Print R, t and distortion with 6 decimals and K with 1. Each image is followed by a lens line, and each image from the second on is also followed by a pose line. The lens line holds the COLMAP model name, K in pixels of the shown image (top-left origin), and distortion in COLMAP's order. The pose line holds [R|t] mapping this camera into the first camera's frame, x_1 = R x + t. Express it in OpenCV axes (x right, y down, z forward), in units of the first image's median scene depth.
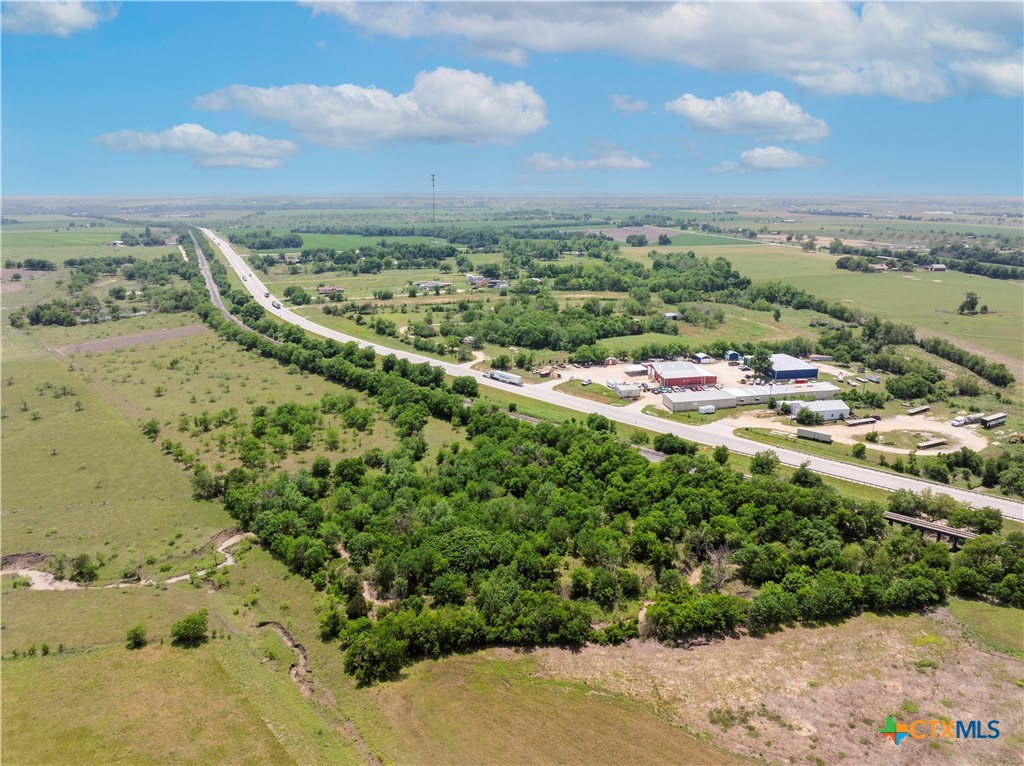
lens RADIAL K [[721.5, 0, 511.7], [0, 721.5, 383.5], [0, 0, 1]] dist [-0.025631, 0.002751]
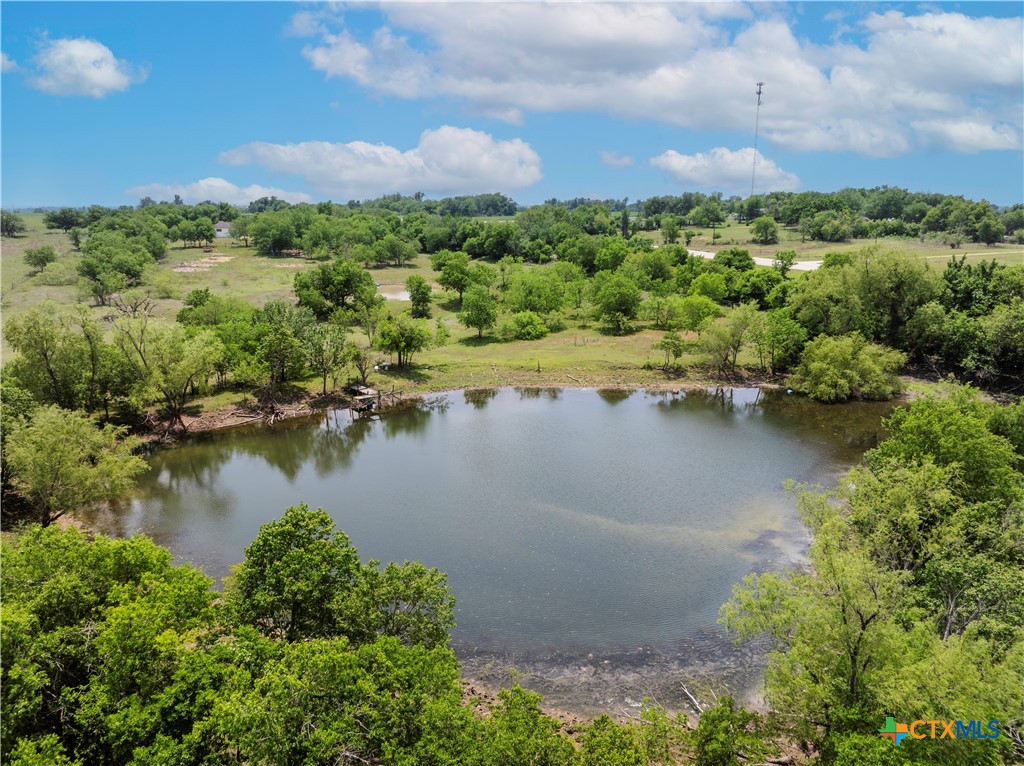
lens RADIAL K [[721.5, 0, 512.5], [0, 721.5, 383.0], [0, 0, 1]] dist [-0.025631, 0.002751]
pose [[0.999292, -0.006654, 0.037020, -0.428041], [0.007427, 0.999756, -0.020787, -0.081865], [-0.036873, 0.021048, 0.999098, 0.669255]]
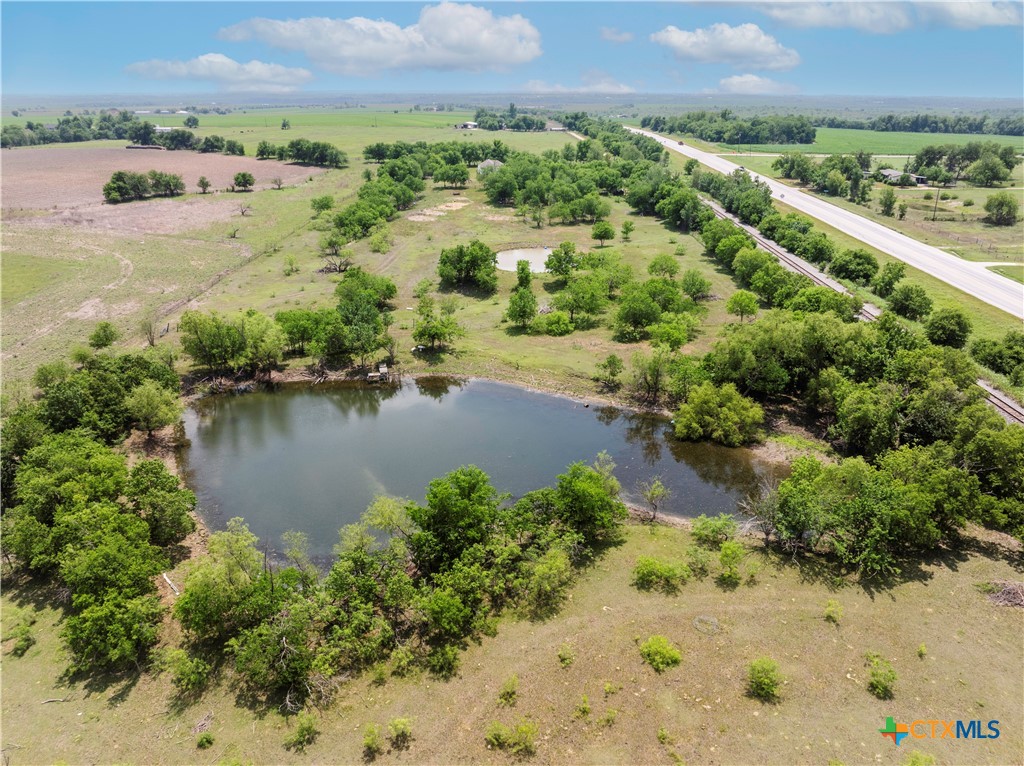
lens RADIAL K [[721.5, 0, 512.5], [0, 721.5, 382.8], [0, 0, 1]] dist [-0.025631, 0.002751]
pose [[0.908059, 0.161003, -0.386661, -0.359574], [-0.114335, 0.983390, 0.140964, -0.105084], [0.402934, -0.083794, 0.911385, 0.641895]]
